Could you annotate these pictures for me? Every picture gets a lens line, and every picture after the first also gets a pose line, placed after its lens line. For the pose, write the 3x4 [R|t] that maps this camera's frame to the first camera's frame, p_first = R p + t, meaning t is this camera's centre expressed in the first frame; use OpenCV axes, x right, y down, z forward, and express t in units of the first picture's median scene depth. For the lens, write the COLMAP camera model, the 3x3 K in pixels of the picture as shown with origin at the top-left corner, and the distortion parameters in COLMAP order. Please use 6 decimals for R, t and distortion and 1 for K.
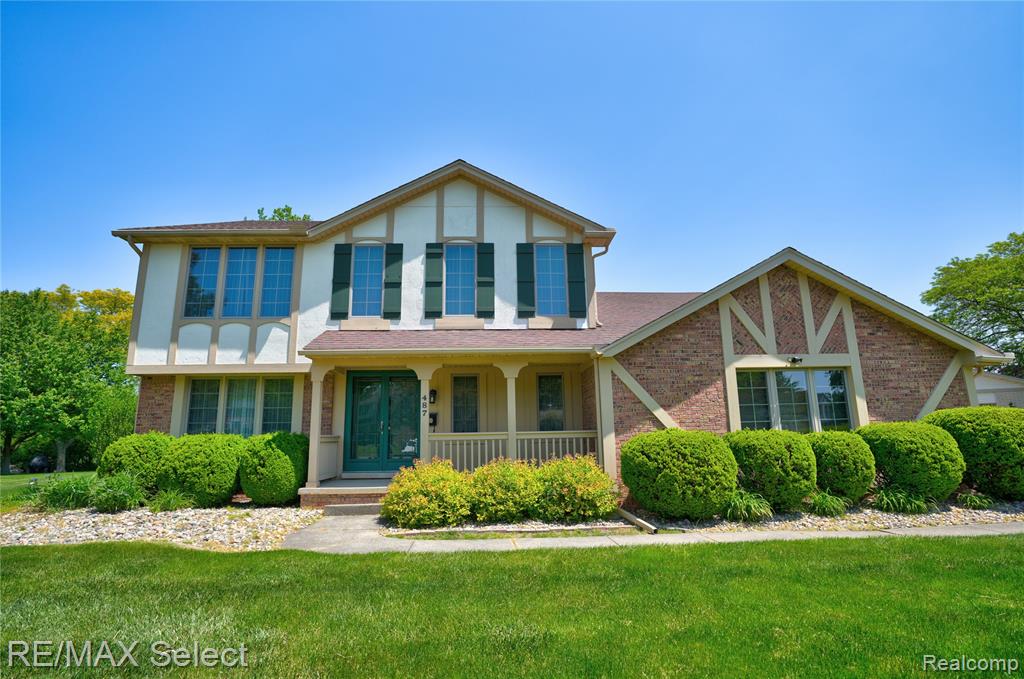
lens RADIAL K [[479.4, 0, 518.9], [0, 479.4, 342.0], [0, 0, 1]] dist [-0.059246, 0.021729]
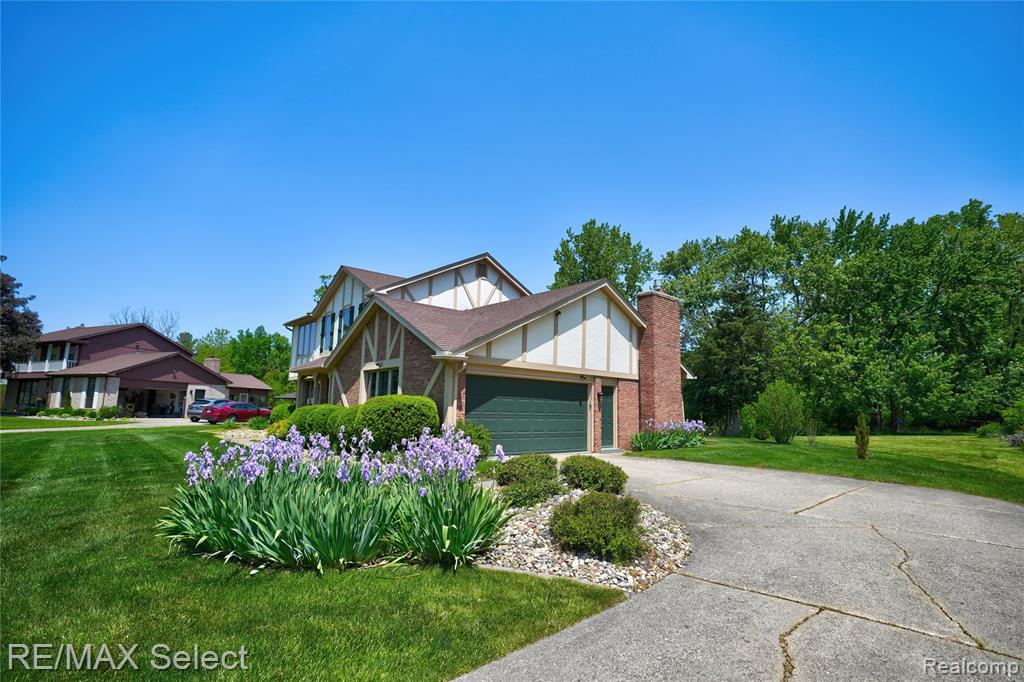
lens RADIAL K [[516.5, 0, 520.2], [0, 516.5, 337.6], [0, 0, 1]] dist [-0.005582, 0.002464]
pose [[0.611030, -0.084506, -0.787084, 2.214253], [0.117406, 0.992964, -0.015466, 0.029699], [0.782852, -0.082958, 0.616652, 0.286469]]
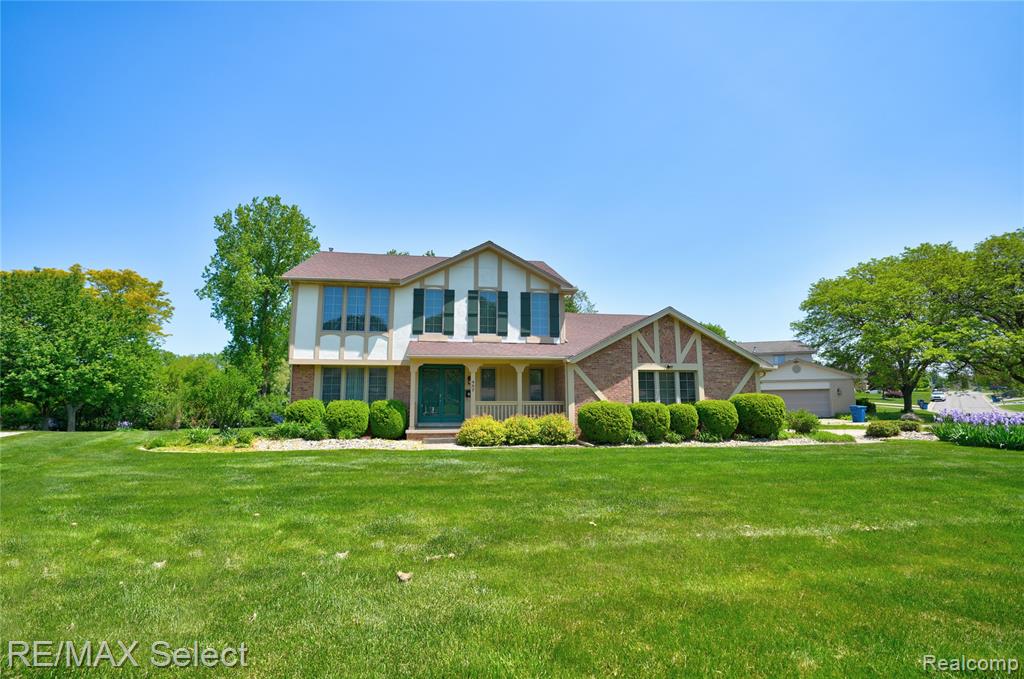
lens RADIAL K [[479.4, 0, 517.9], [0, 479.4, 332.6], [0, 0, 1]] dist [-0.059246, 0.021729]
pose [[0.992762, 0.032611, 0.115582, -0.238901], [-0.036745, 0.998752, 0.033817, -0.137090], [-0.114335, -0.037819, 0.992722, -0.812274]]
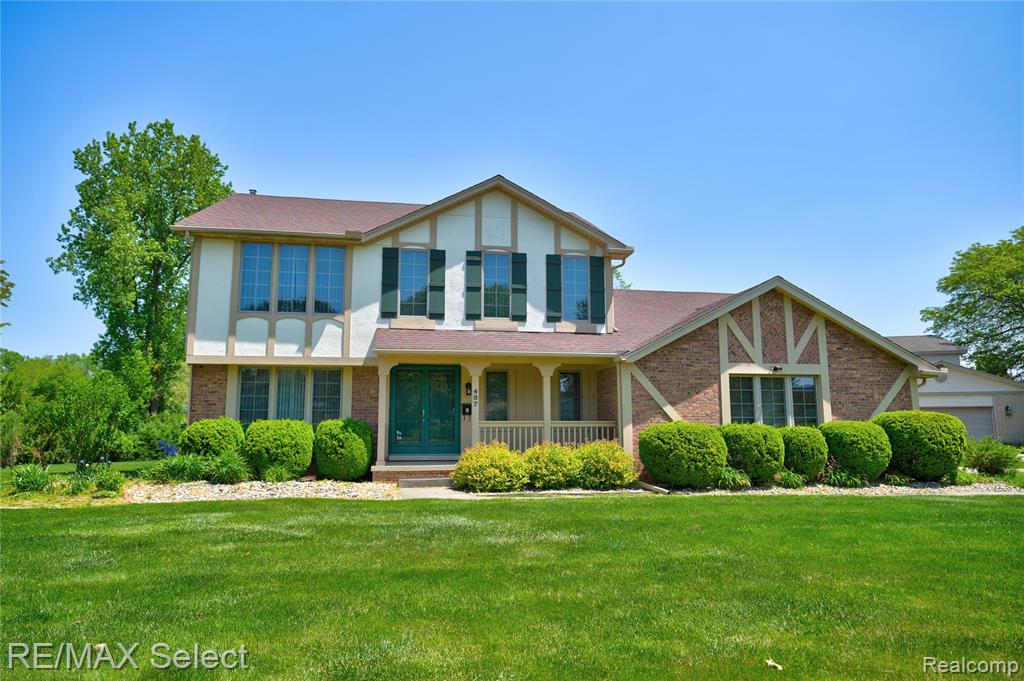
lens RADIAL K [[660.5, 0, 515.8], [0, 660.5, 339.1], [0, 0, 1]] dist [0.001760, 0.017022]
pose [[0.992346, 0.032876, 0.119035, -0.290211], [-0.039305, 0.997870, 0.052069, -0.099168], [-0.117069, -0.056349, 0.991524, -0.612753]]
